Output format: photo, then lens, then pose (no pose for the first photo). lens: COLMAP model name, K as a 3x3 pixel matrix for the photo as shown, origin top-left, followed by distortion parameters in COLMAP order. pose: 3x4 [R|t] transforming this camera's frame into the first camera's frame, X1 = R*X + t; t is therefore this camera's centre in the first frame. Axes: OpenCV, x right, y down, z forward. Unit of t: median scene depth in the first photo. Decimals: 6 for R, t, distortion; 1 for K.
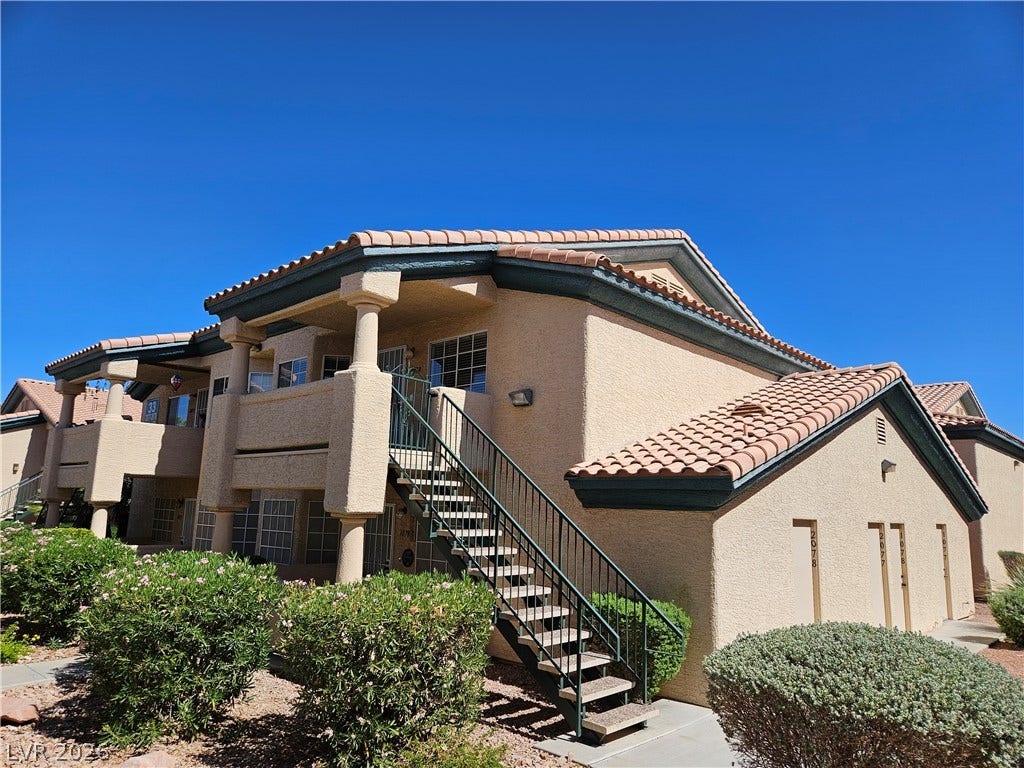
lens RADIAL K [[701.1, 0, 513.5], [0, 701.1, 383.0], [0, 0, 1]] dist [0.064482, 0.001420]
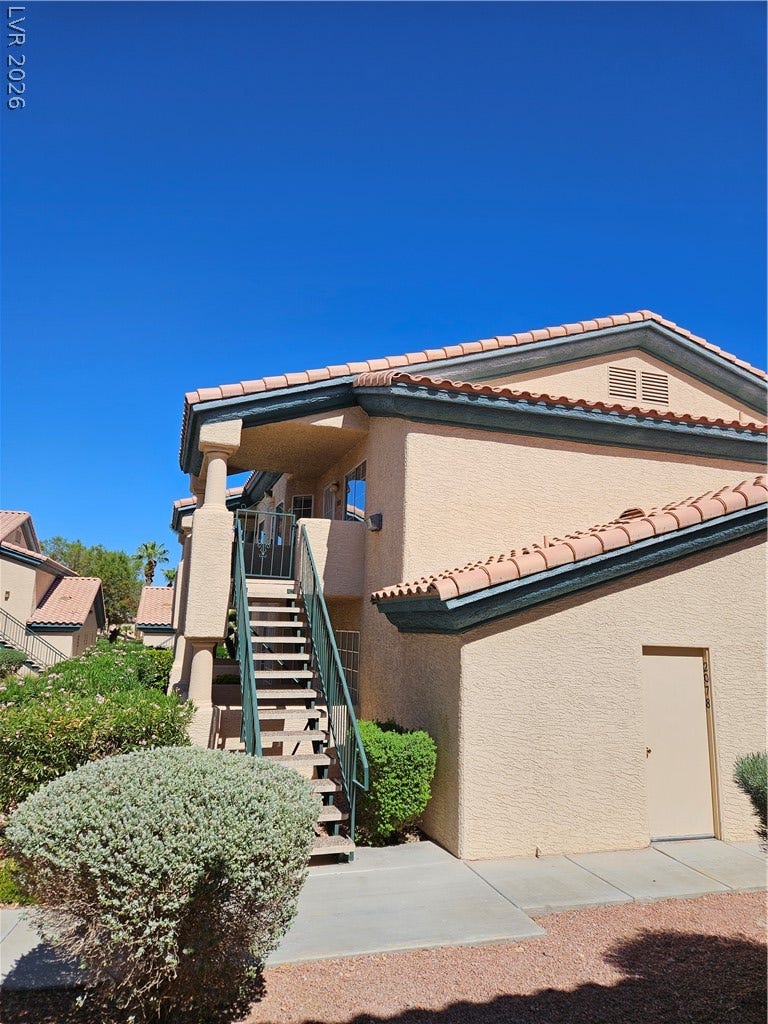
lens RADIAL K [[701.1, 0, 371.2], [0, 701.1, 484.4], [0, 0, 1]] dist [0.064482, 0.001420]
pose [[0.869748, -0.105352, -0.482119, 0.508139], [0.086094, 0.994358, -0.061970, 0.028872], [0.485928, 0.012390, 0.873911, 0.121817]]
